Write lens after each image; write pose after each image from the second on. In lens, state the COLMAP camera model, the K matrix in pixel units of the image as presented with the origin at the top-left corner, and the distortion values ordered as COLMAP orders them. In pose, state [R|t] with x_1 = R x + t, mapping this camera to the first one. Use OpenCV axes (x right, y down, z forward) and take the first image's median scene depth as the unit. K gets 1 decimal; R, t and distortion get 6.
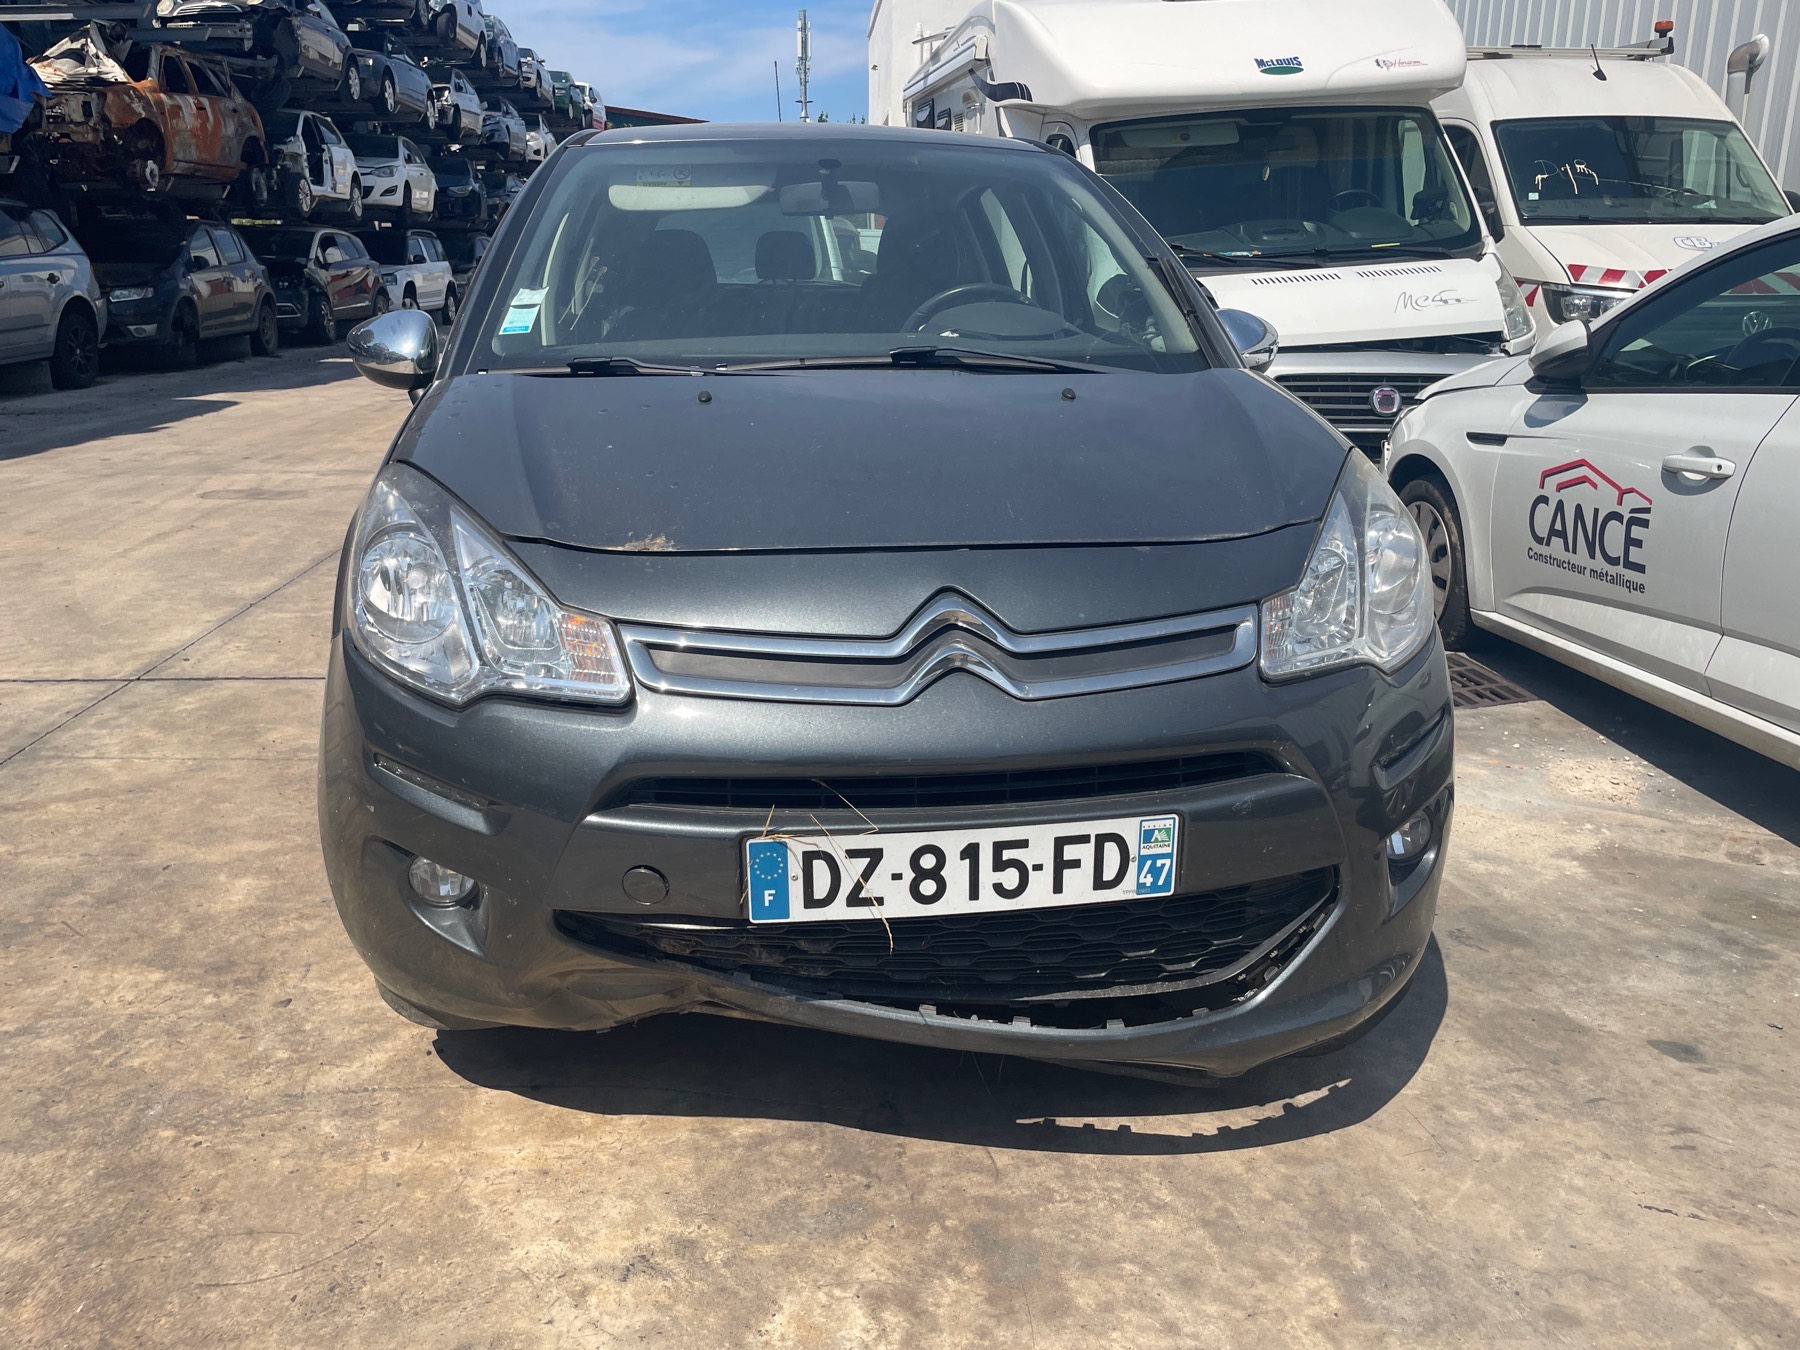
lens RADIAL K [[1365.7, 0, 879.0], [0, 1365.7, 679.6], [0, 0, 1]] dist [0.081284, -0.109811]
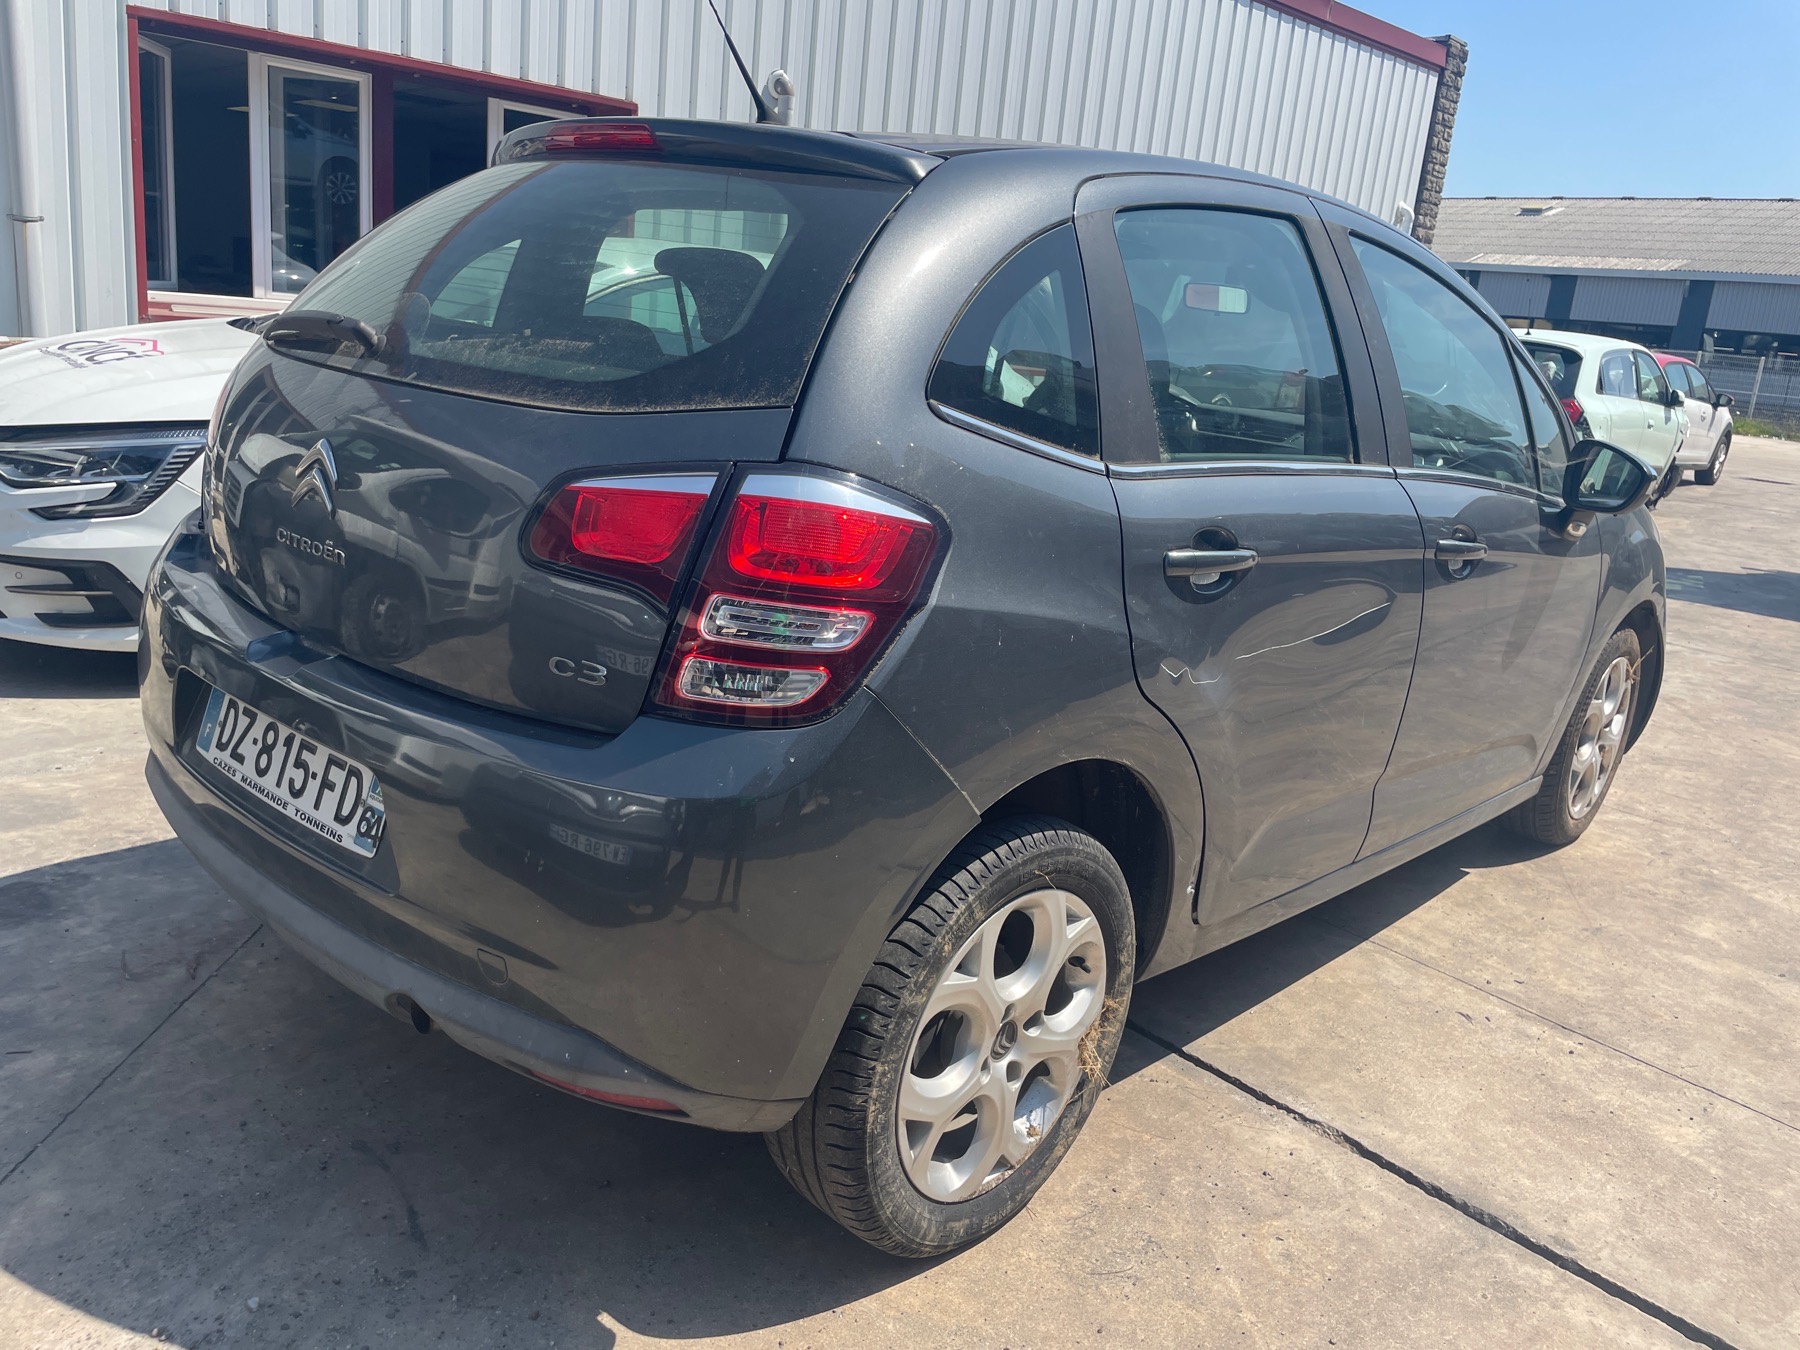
lens RADIAL K [[1365.7, 0, 891.3], [0, 1365.7, 665.5], [0, 0, 1]] dist [0.081284, -0.109811]
pose [[-0.631060, -0.258156, 0.731518, -1.272017], [0.129722, 0.894604, 0.427617, -0.989799], [-0.764811, 0.364746, -0.531060, 3.185230]]
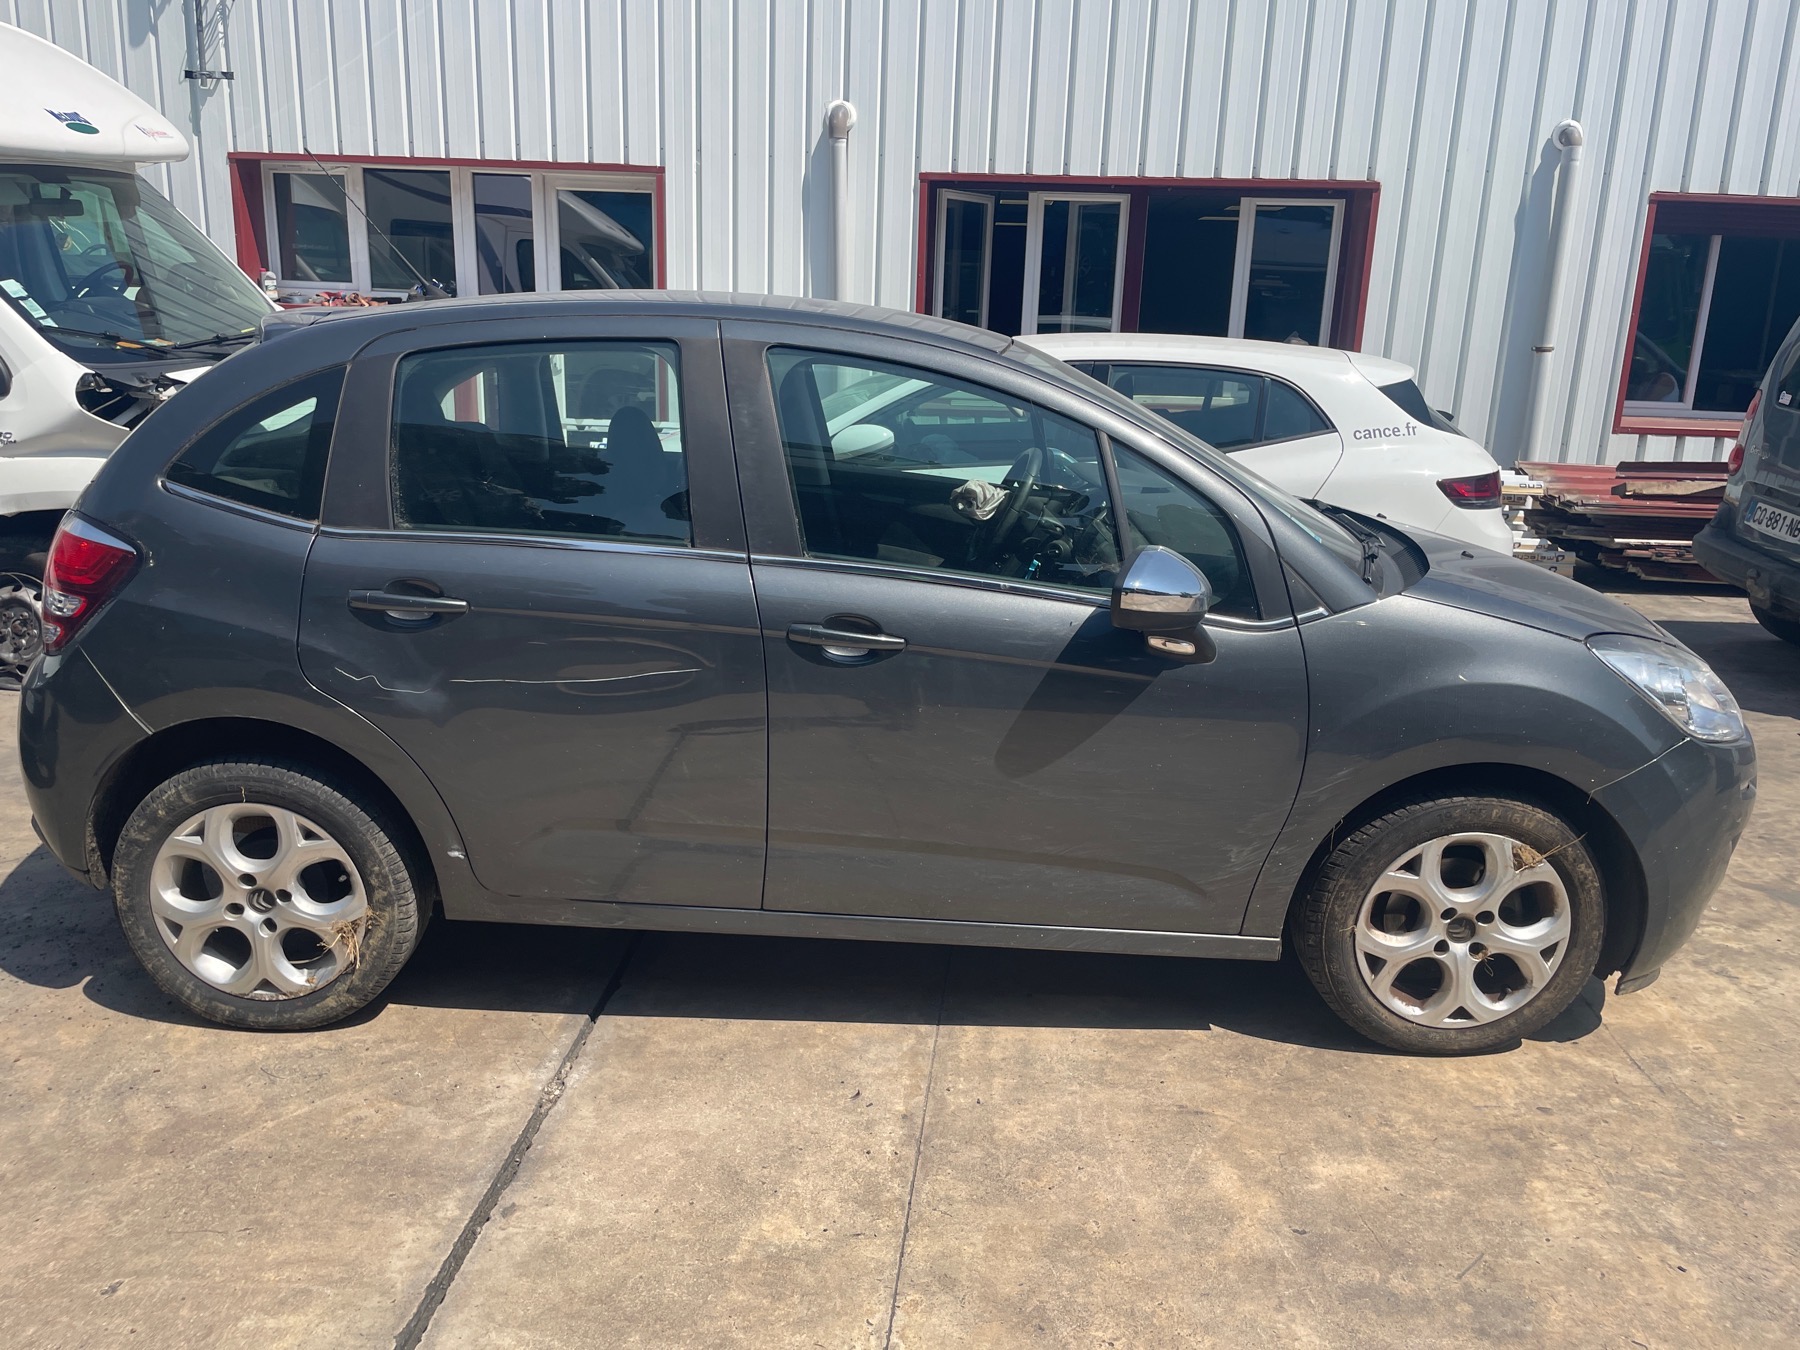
lens RADIAL K [[1365.7, 0, 885.8], [0, 1365.7, 670.9], [0, 0, 1]] dist [0.081284, -0.109811]
pose [[0.128712, -0.262605, 0.956280, -2.007537], [0.255734, 0.940475, 0.223844, -0.696529], [-0.958141, 0.215742, 0.188208, 1.604284]]
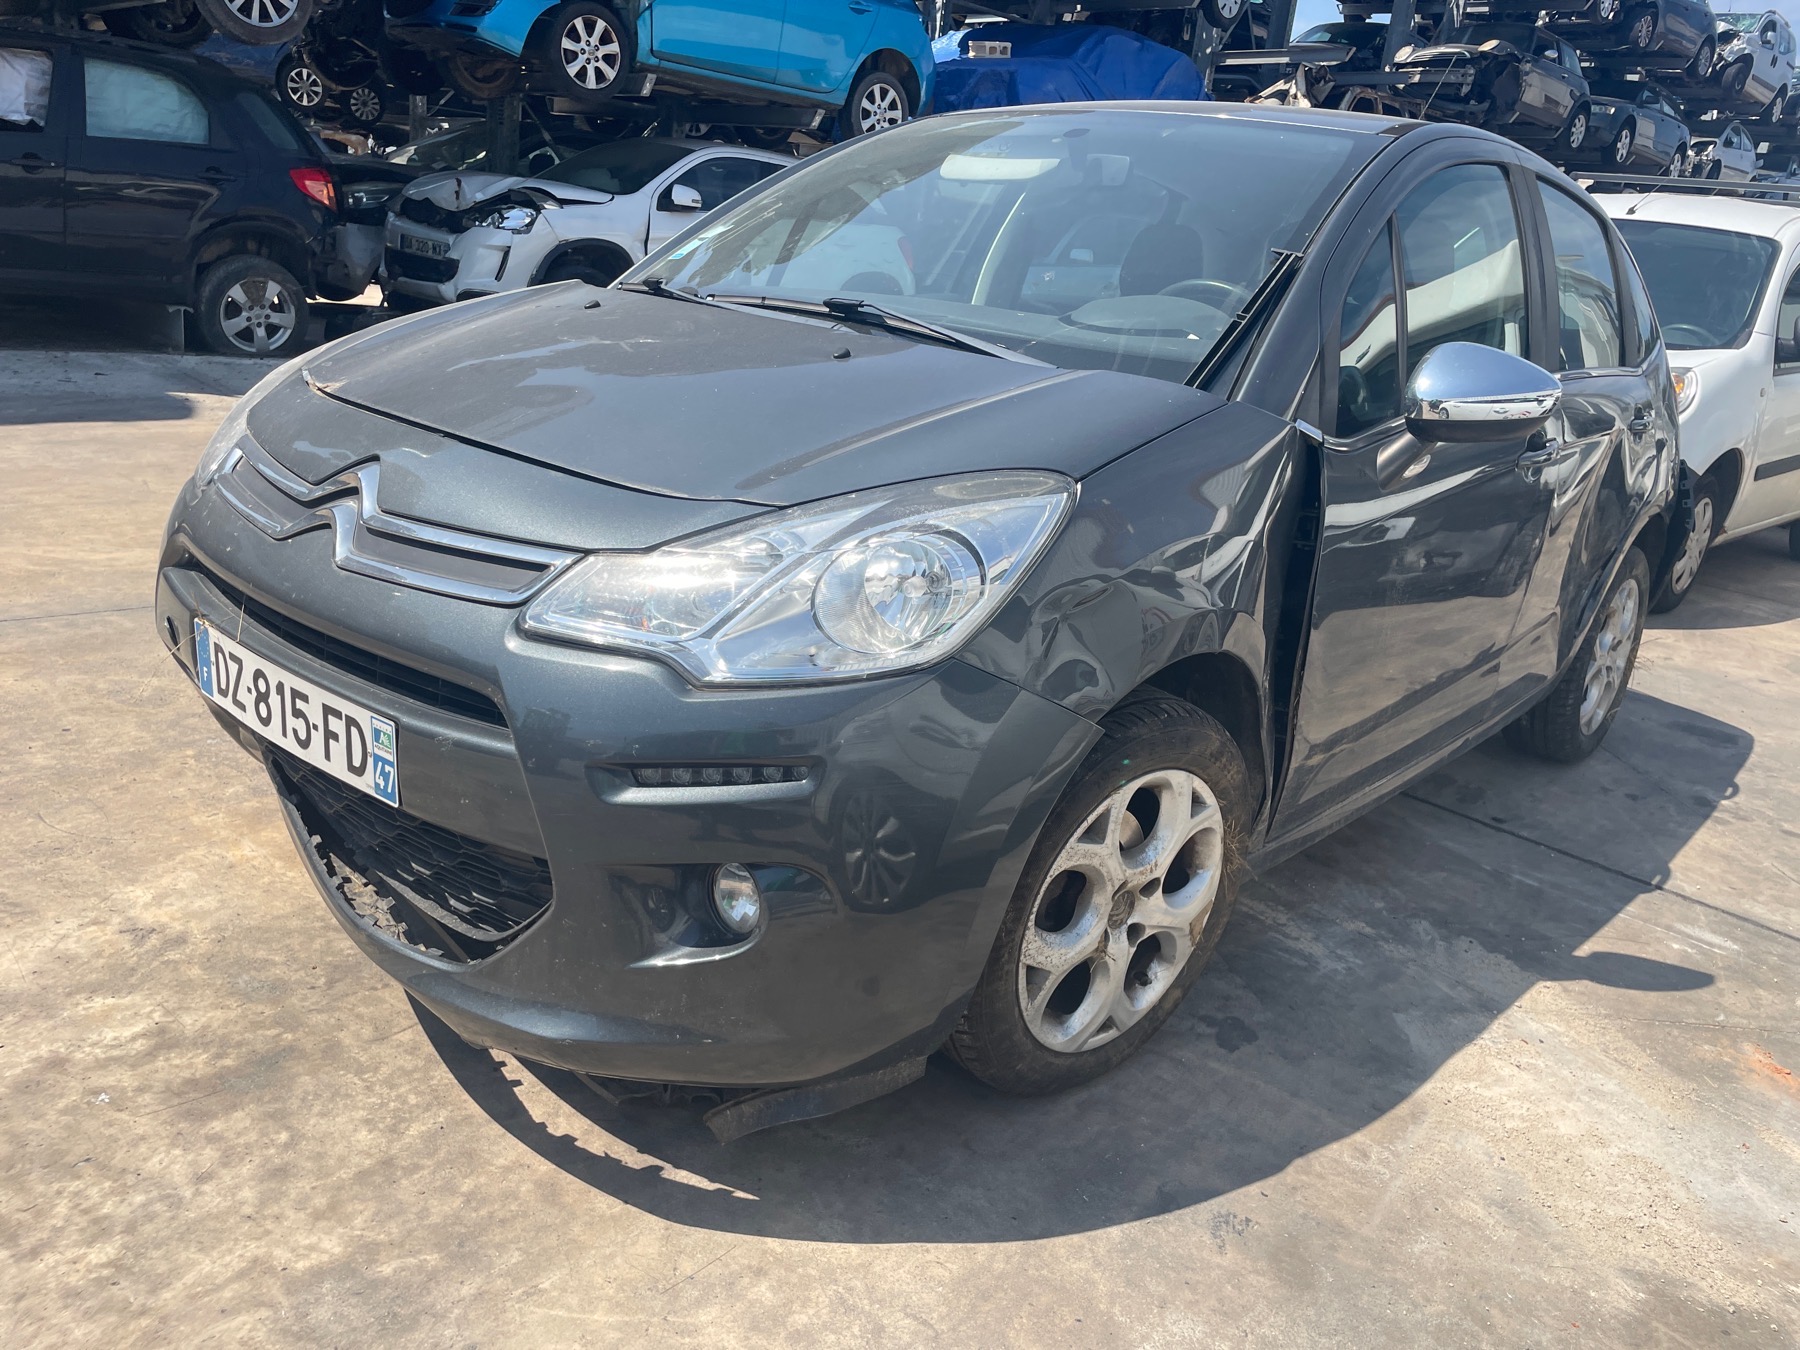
lens RADIAL K [[1365.7, 0, 904.5], [0, 1365.7, 686.9], [0, 0, 1]] dist [0.081284, -0.109811]
pose [[0.662976, 0.296117, -0.687588, 1.041179], [-0.317867, 0.942892, 0.099577, -0.127694], [0.677808, 0.152545, 0.719241, 0.504986]]
